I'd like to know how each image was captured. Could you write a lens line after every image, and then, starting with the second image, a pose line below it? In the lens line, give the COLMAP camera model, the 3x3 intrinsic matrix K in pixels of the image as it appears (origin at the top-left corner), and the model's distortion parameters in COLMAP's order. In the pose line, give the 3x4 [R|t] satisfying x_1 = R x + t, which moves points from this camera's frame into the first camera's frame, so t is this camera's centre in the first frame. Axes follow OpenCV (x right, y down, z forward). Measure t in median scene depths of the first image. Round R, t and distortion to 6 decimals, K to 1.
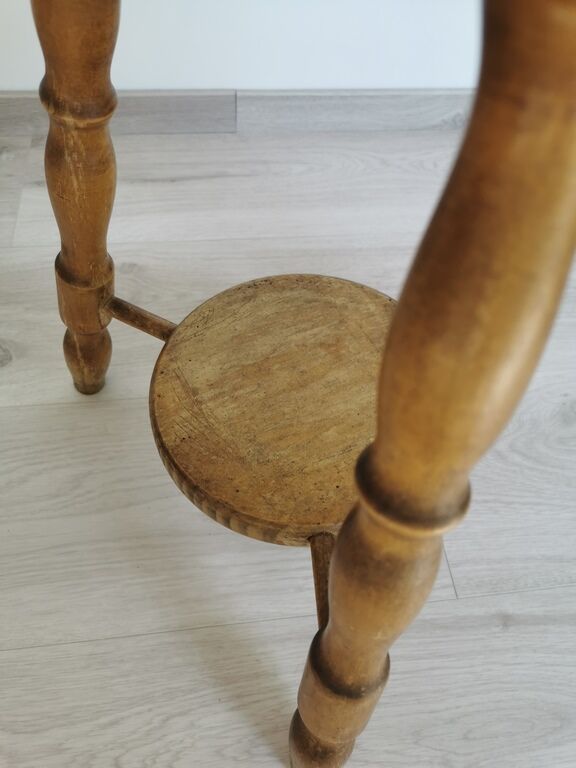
lens RADIAL K [[601.3, 0, 289.4], [0, 601.3, 384.7], [0, 0, 1]] dist [0.034183, -0.039754]
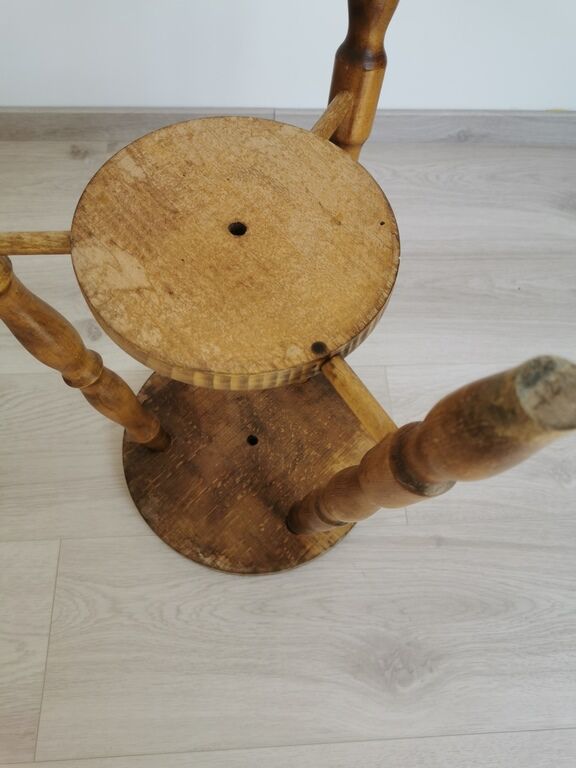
lens RADIAL K [[601.3, 0, 285.7], [0, 601.3, 383.8], [0, 0, 1]] dist [0.034183, -0.039754]
pose [[0.997258, 0.056763, -0.047485, 0.034755], [-0.050498, 0.990985, 0.124092, -0.152245], [0.054101, -0.121354, 0.991134, -0.426347]]
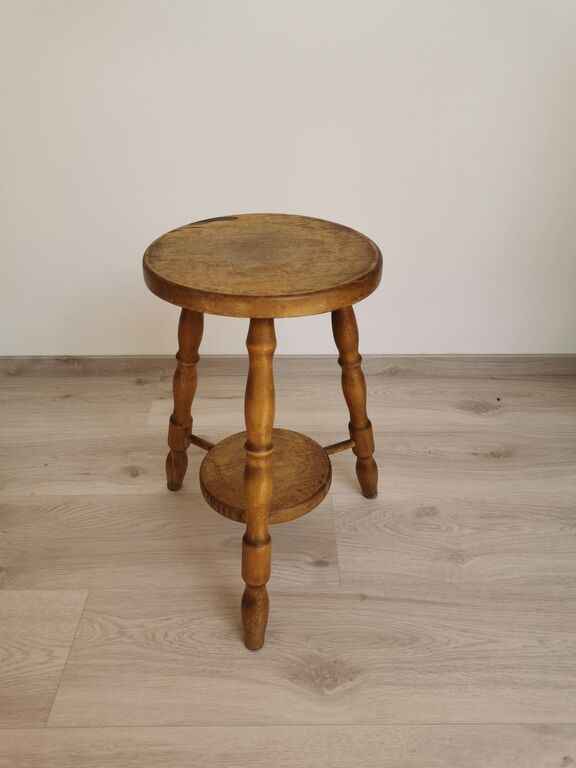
lens RADIAL K [[601.3, 0, 289.9], [0, 601.3, 389.3], [0, 0, 1]] dist [0.034183, -0.039754]
pose [[0.991027, 0.009147, -0.133346, 0.379817], [-0.059703, 0.922891, -0.380405, 0.531715], [0.119585, 0.384953, 0.915156, -1.105839]]
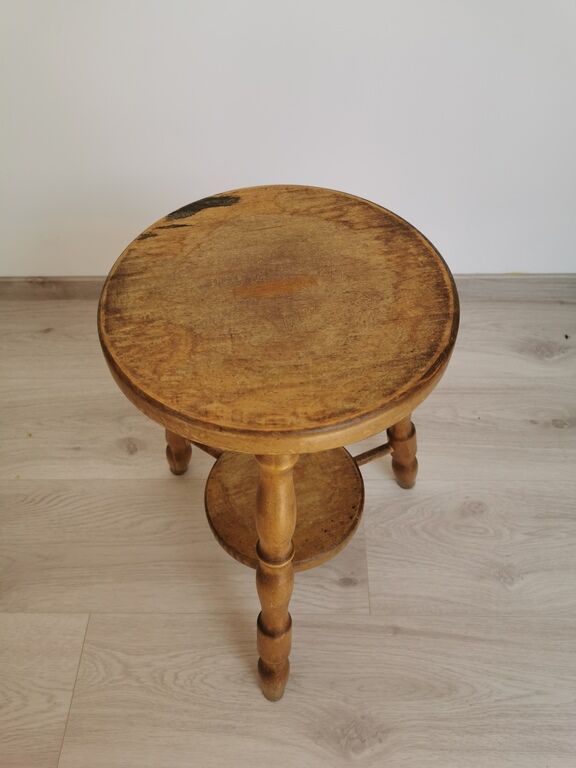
lens RADIAL K [[601.3, 0, 289.5], [0, 601.3, 387.7], [0, 0, 1]] dist [0.034183, -0.039754]
pose [[0.986640, 0.057624, -0.152382, 0.282360], [-0.065732, 0.996648, -0.048711, -0.205203], [0.149064, 0.058076, 0.987121, -0.817100]]
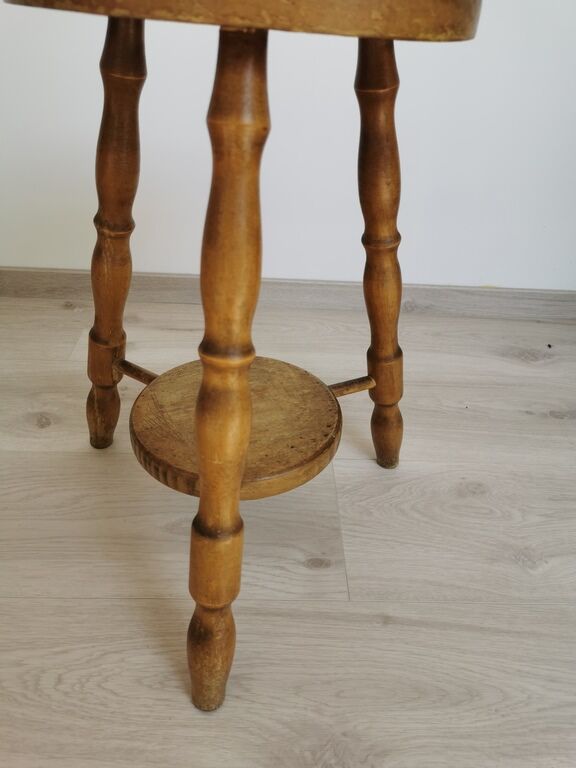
lens RADIAL K [[601.3, 0, 289.1], [0, 601.3, 388.4], [0, 0, 1]] dist [0.034183, -0.039754]
pose [[0.994984, 0.047886, -0.087833, 0.247593], [-0.076516, 0.929879, -0.359821, 0.413186], [0.064443, 0.364737, 0.928878, -0.341114]]
